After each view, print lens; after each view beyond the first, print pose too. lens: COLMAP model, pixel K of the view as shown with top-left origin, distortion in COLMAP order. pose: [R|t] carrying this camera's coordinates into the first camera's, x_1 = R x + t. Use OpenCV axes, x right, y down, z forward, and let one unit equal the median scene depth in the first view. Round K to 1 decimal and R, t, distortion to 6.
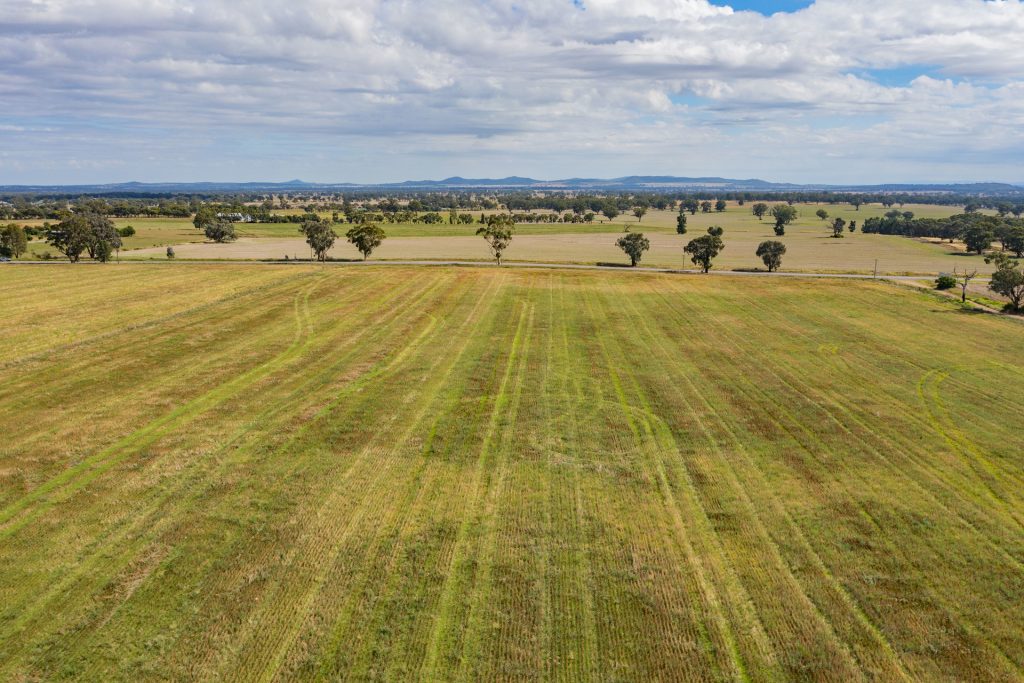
lens RADIAL K [[815.3, 0, 509.6], [0, 815.3, 359.2], [0, 0, 1]] dist [-0.013173, 0.007191]
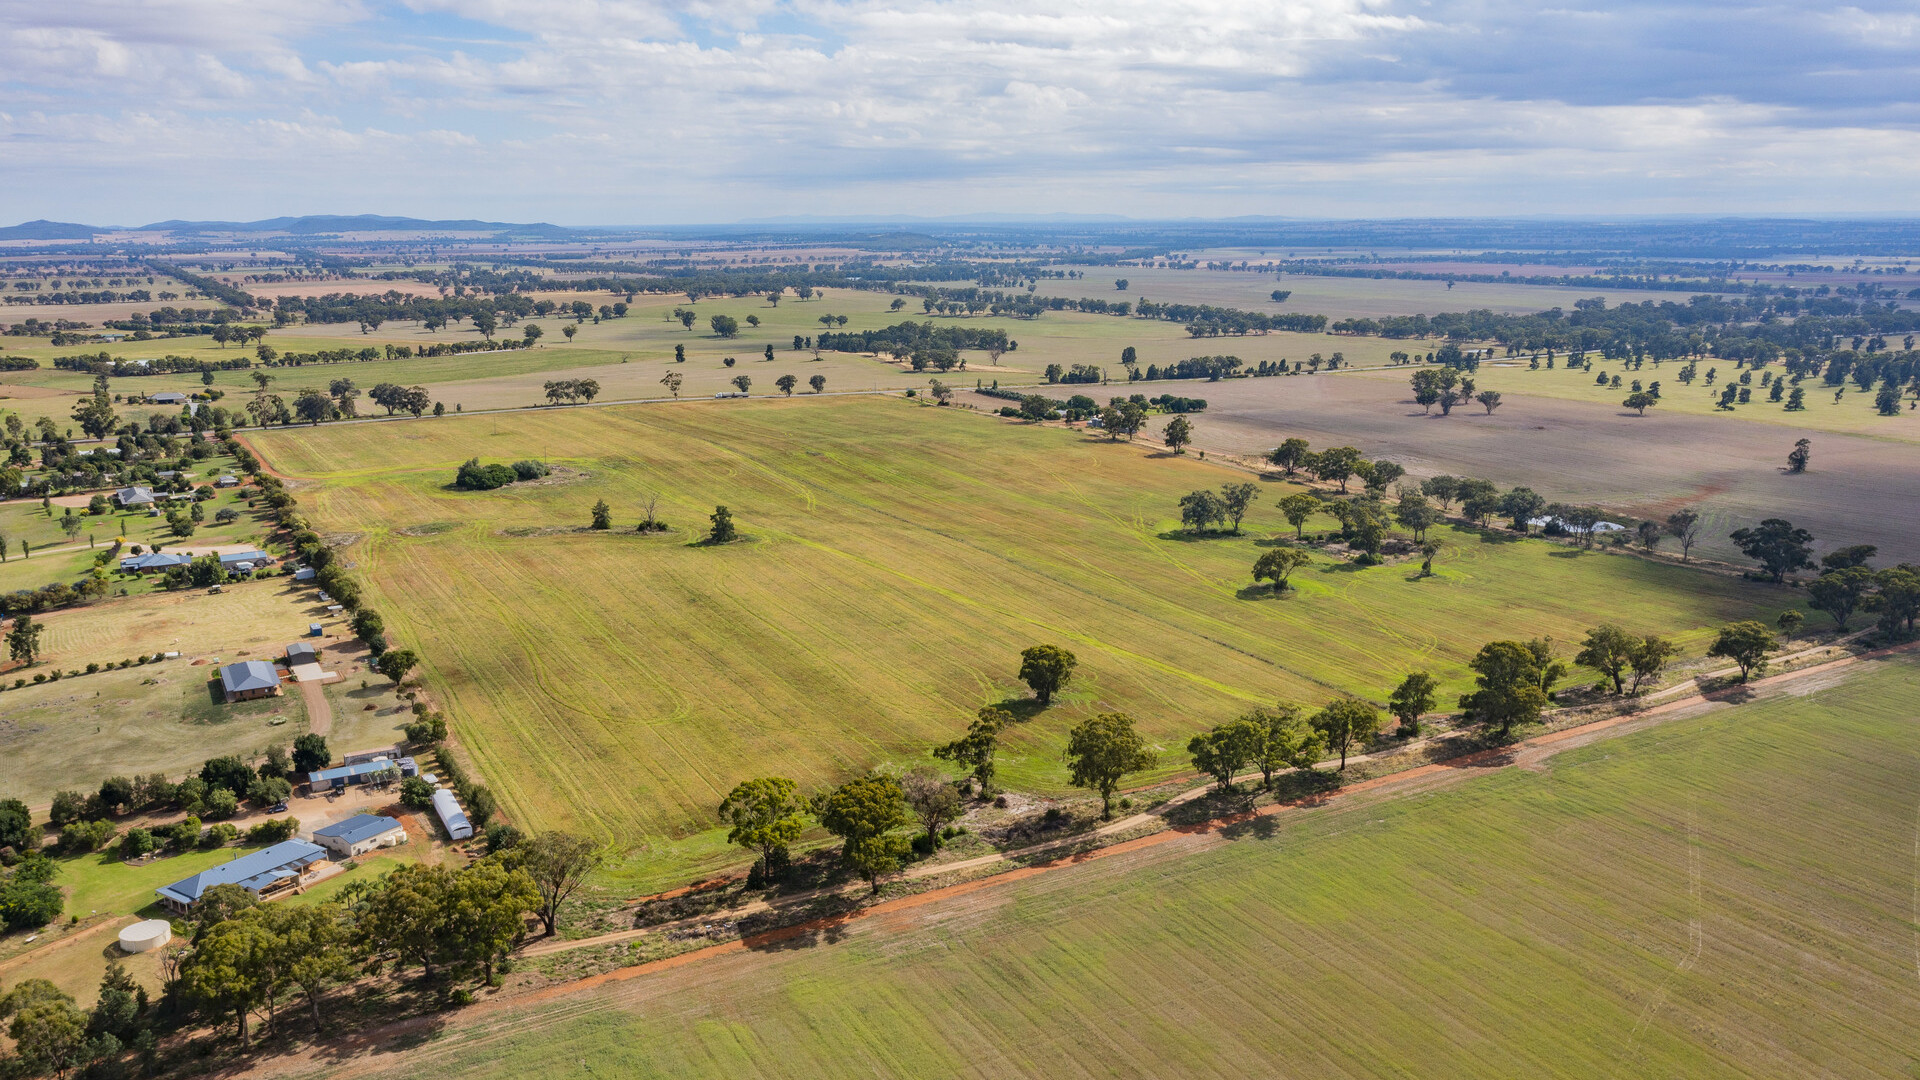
lens RADIAL K [[1543.2, 0, 963.2], [0, 1543.2, 448.3], [0, 0, 1]] dist [-0.010638, 0.006572]
pose [[0.844435, -0.085395, 0.528808, -1.174178], [0.120145, 0.992253, -0.031622, 0.149752], [-0.522011, 0.090236, 0.848152, -1.940022]]
